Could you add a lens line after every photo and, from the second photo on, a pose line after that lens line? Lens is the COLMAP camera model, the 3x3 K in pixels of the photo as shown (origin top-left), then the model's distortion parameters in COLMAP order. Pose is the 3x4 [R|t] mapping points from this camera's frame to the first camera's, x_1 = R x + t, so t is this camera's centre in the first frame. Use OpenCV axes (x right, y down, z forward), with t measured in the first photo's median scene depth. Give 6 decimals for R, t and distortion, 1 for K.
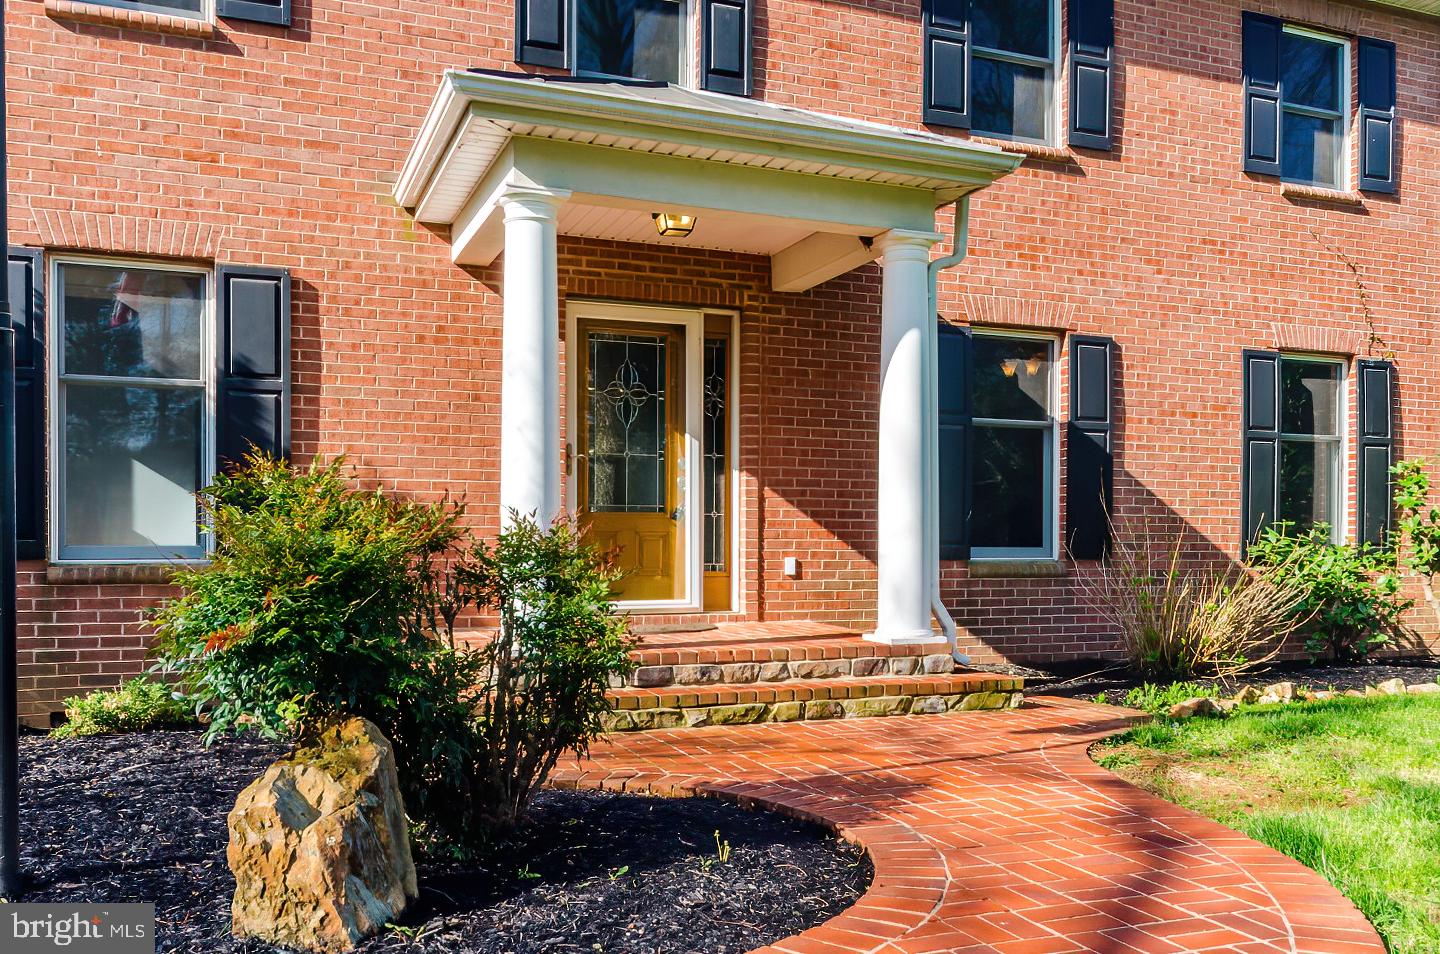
lens RADIAL K [[1219.1, 0, 729.1], [0, 1219.1, 557.6], [0, 0, 1]] dist [0.008409, 0.006279]
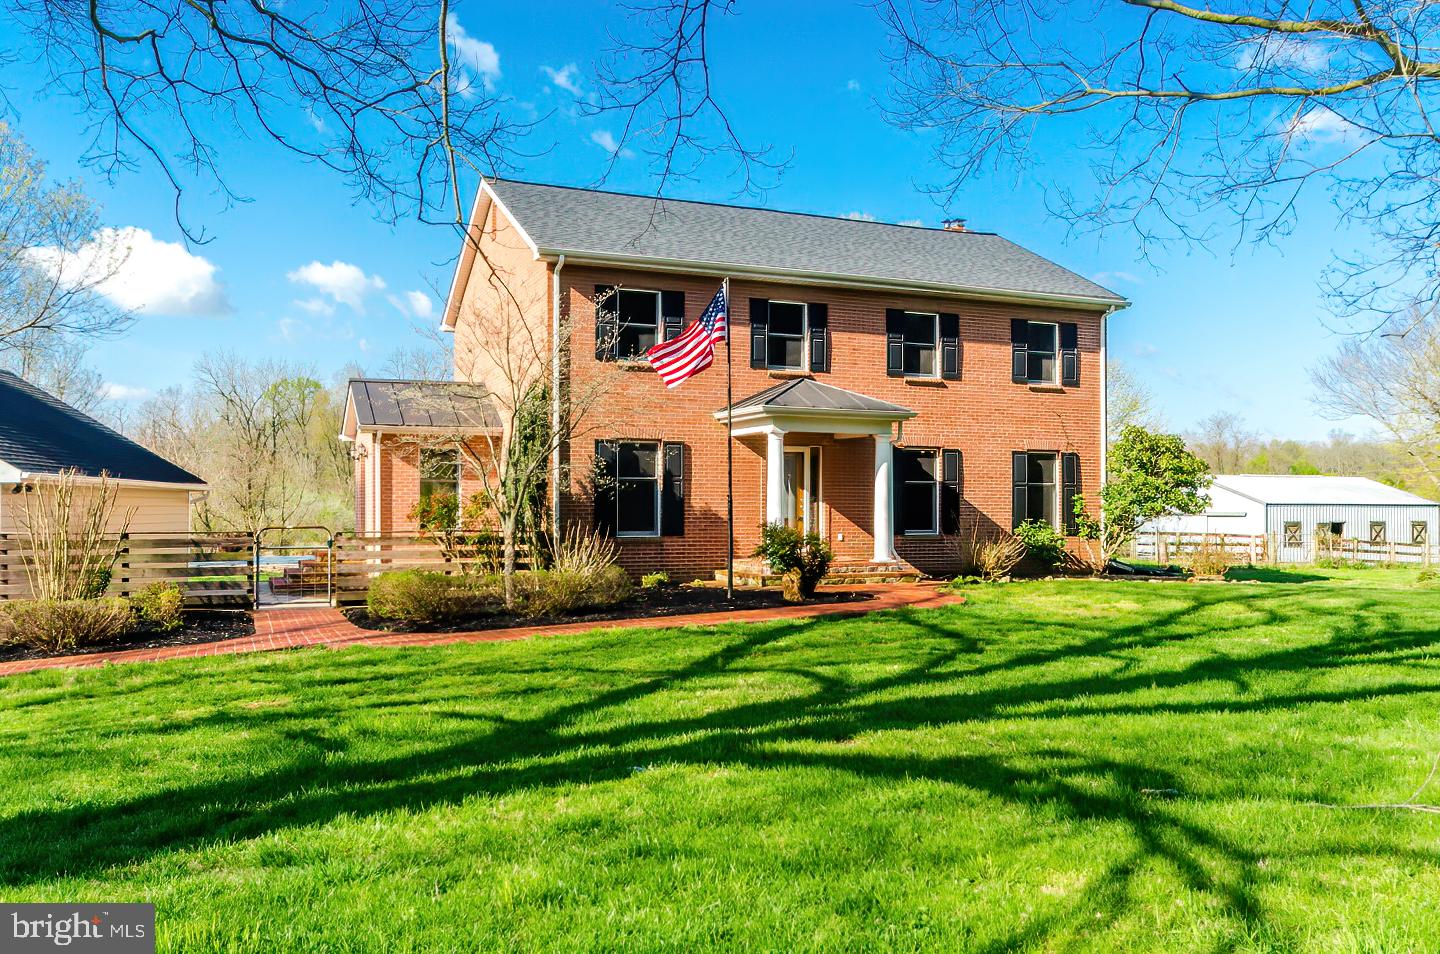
lens RADIAL K [[1219.1, 0, 724.3], [0, 1219.1, 488.5], [0, 0, 1]] dist [0.008409, 0.006279]
pose [[0.999315, 0.001663, 0.036977, -0.285444], [-0.000799, 0.999726, -0.023378, -0.034648], [-0.037005, 0.023333, 0.999043, -1.595781]]
